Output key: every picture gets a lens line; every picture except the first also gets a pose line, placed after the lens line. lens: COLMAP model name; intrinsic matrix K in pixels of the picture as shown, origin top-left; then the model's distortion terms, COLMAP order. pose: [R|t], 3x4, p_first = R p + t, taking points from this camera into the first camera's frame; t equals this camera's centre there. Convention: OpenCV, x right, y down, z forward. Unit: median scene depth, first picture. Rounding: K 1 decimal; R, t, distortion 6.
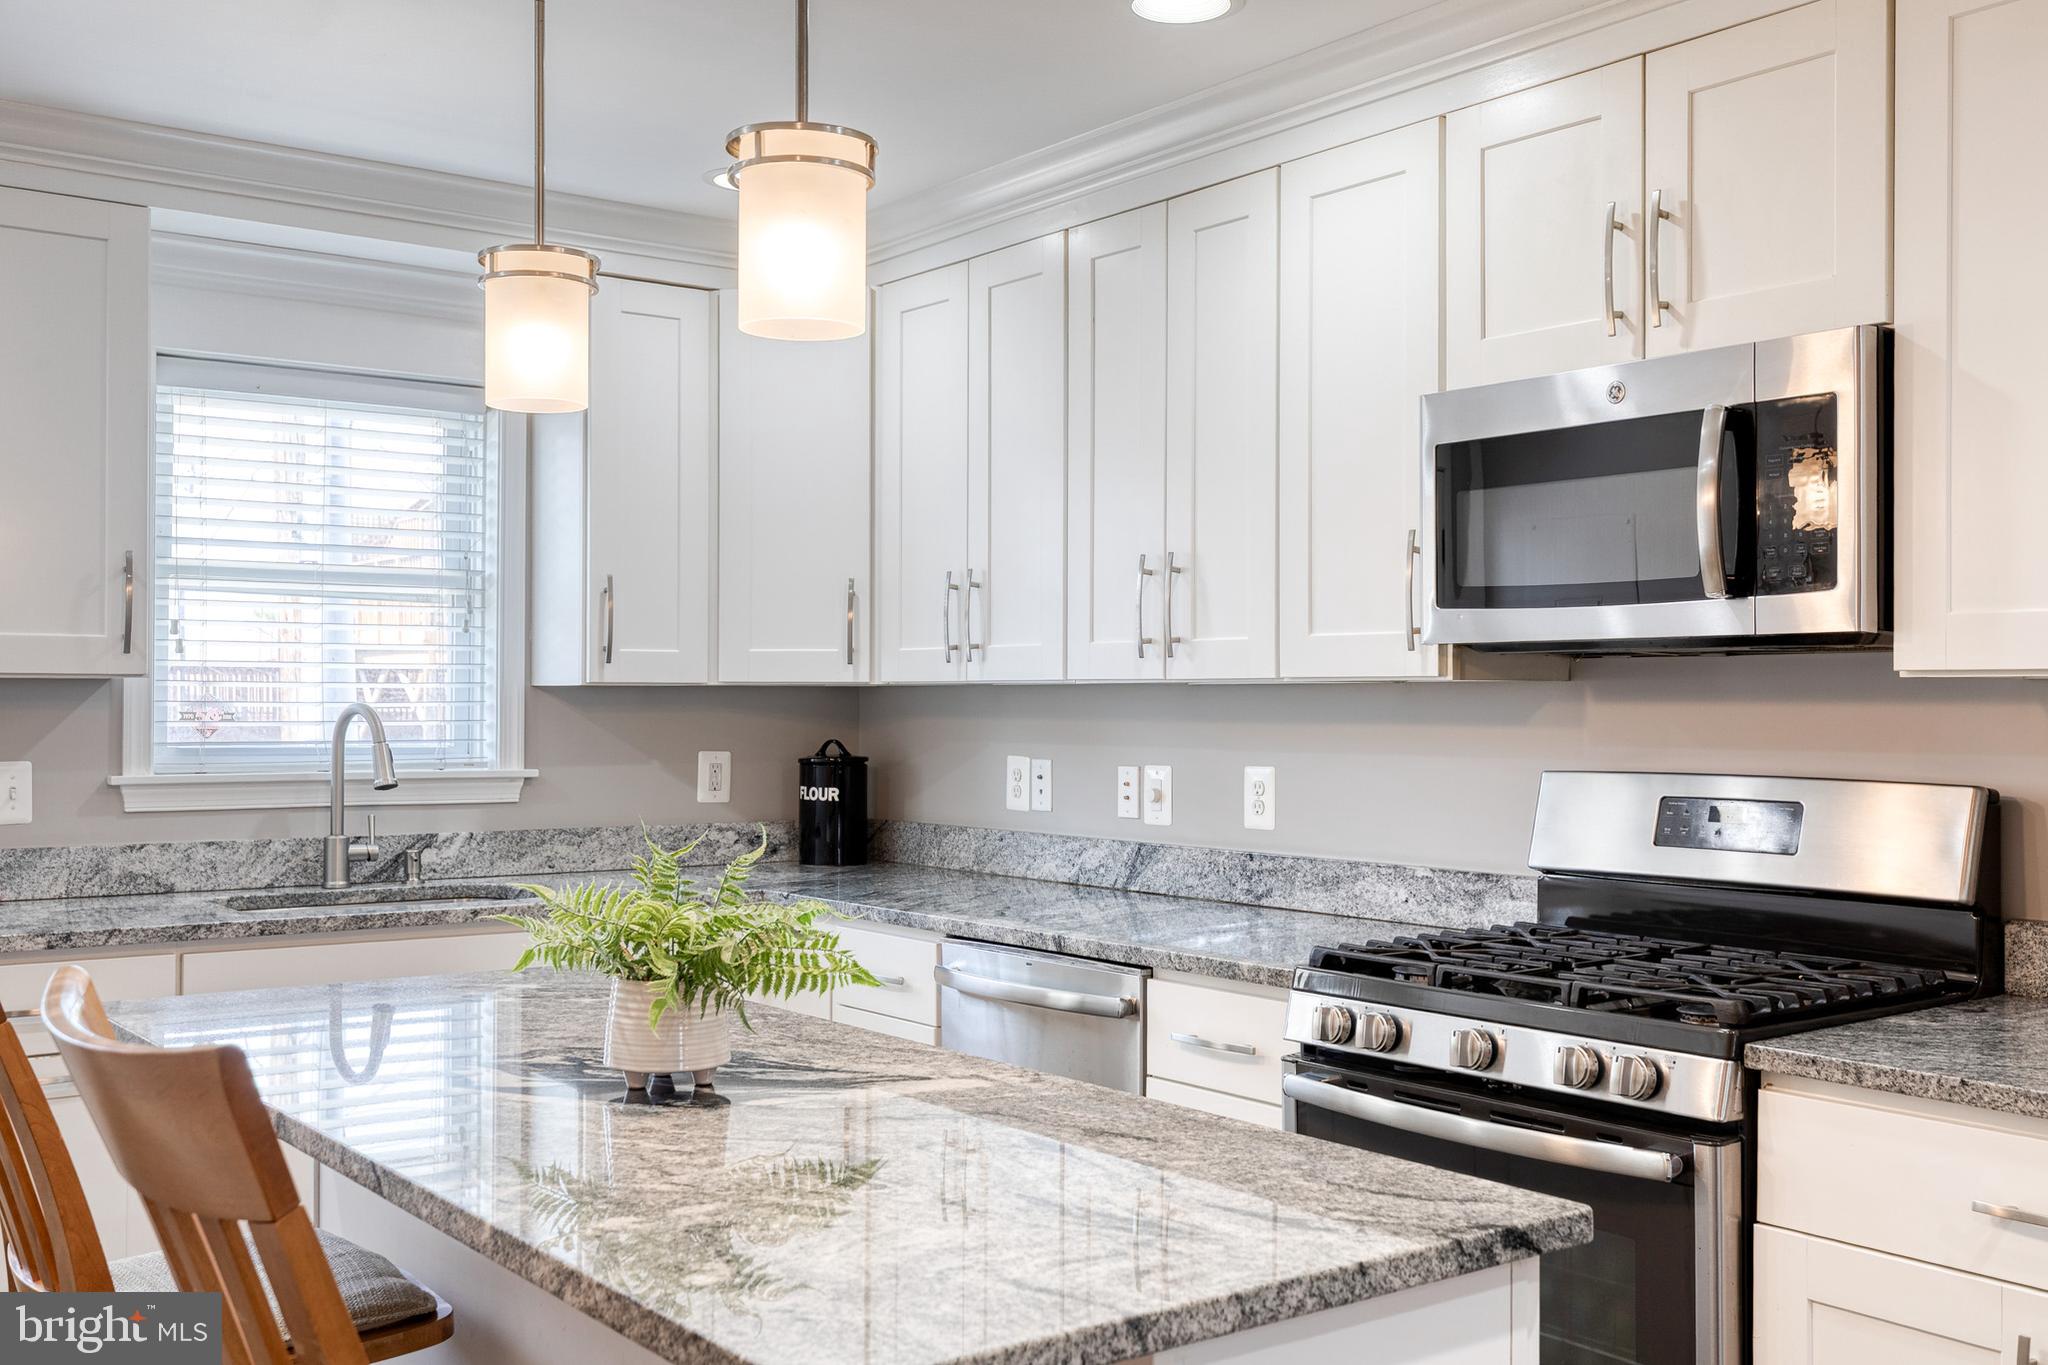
lens RADIAL K [[2020.2, 0, 1018.7], [0, 2020.2, 694.9], [0, 0, 1]] dist [0.008411, 0.002013]
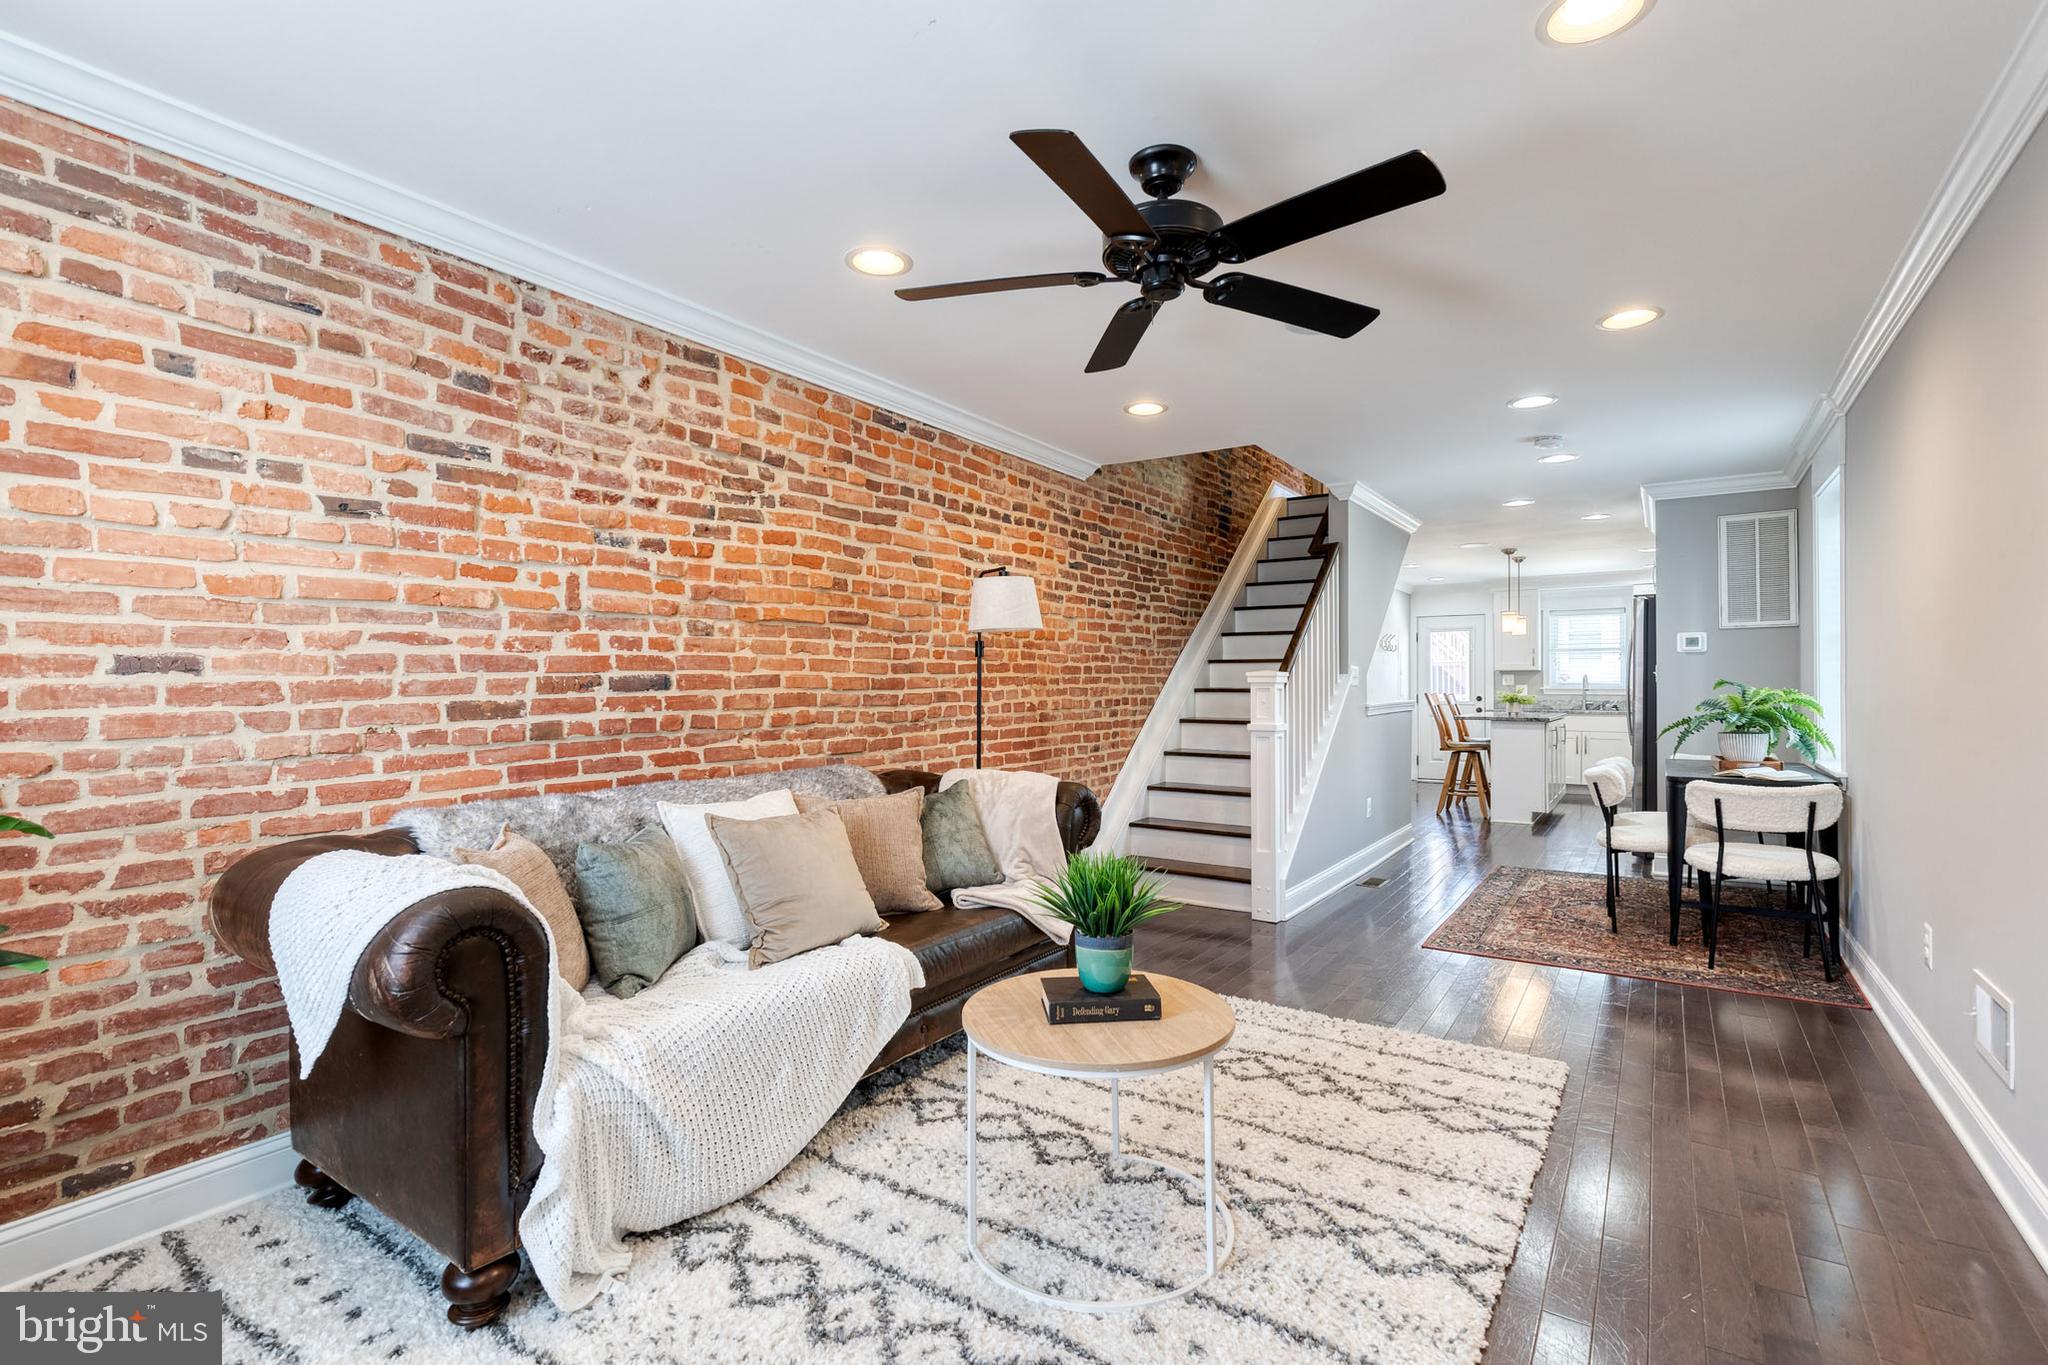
lens RADIAL K [[927.8, 0, 1042.0], [0, 927.8, 682.5], [0, 0, 1]] dist [0.011664, -0.000266]
pose [[0.343217, -0.008415, -0.939218, 1.706574], [0.003621, 0.999964, -0.007636, 0.045806], [0.939249, -0.000780, 0.343235, -1.355786]]
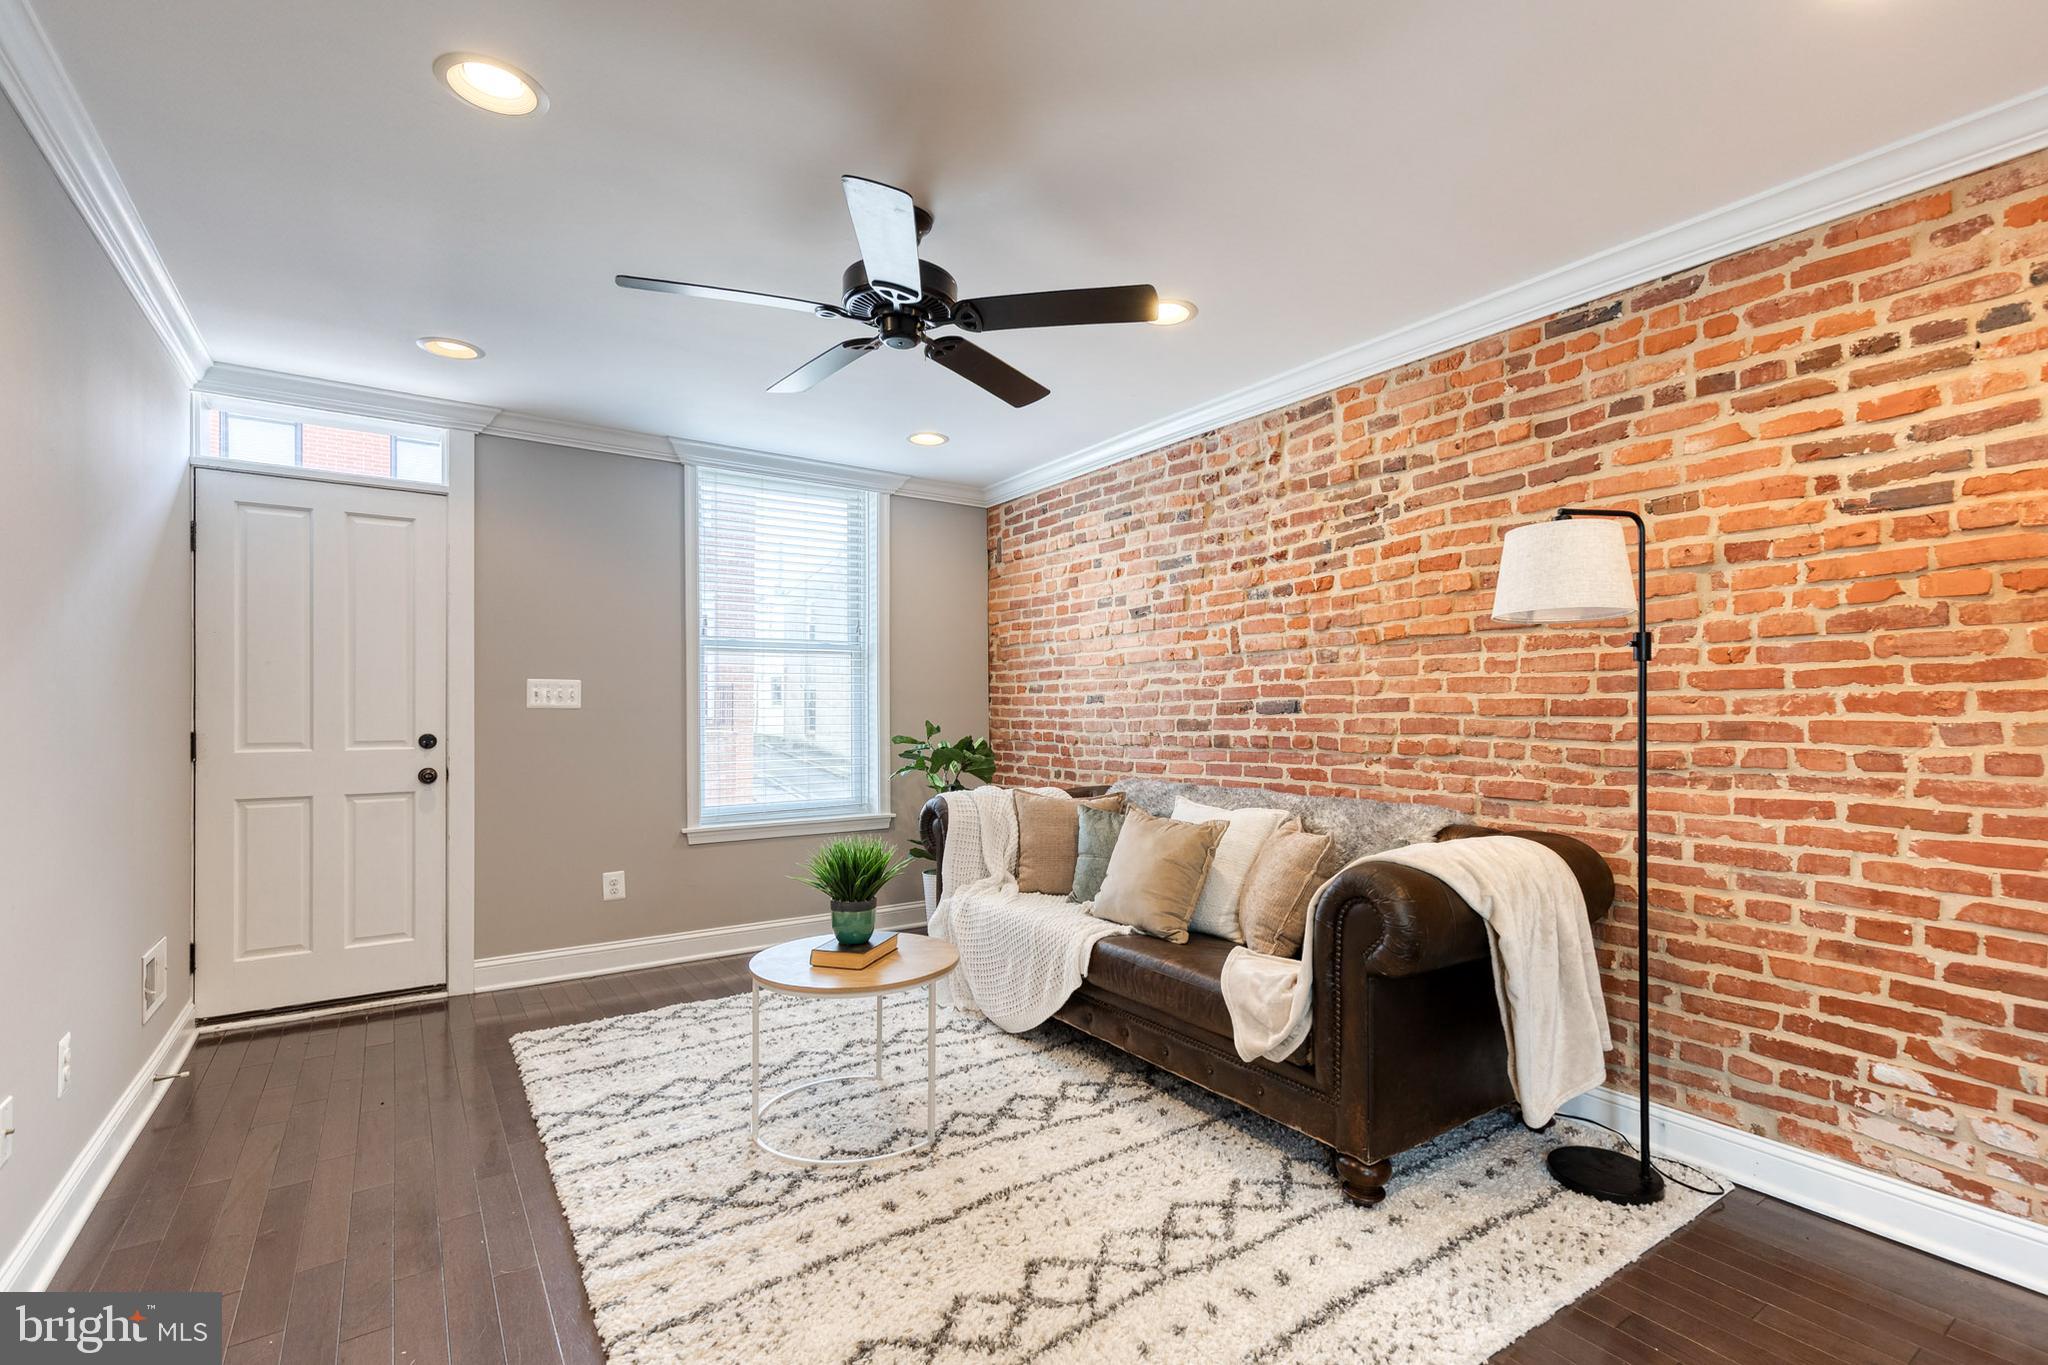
lens RADIAL K [[930.3, 0, 1051.4], [0, 930.3, 705.8], [0, 0, 1]] dist [0.020883, -0.010875]
pose [[-0.999838, -0.005743, 0.017065, 1.048456], [-0.005795, 0.999979, -0.002975, 0.041583], [-0.017048, -0.003074, -0.999850, -0.425203]]
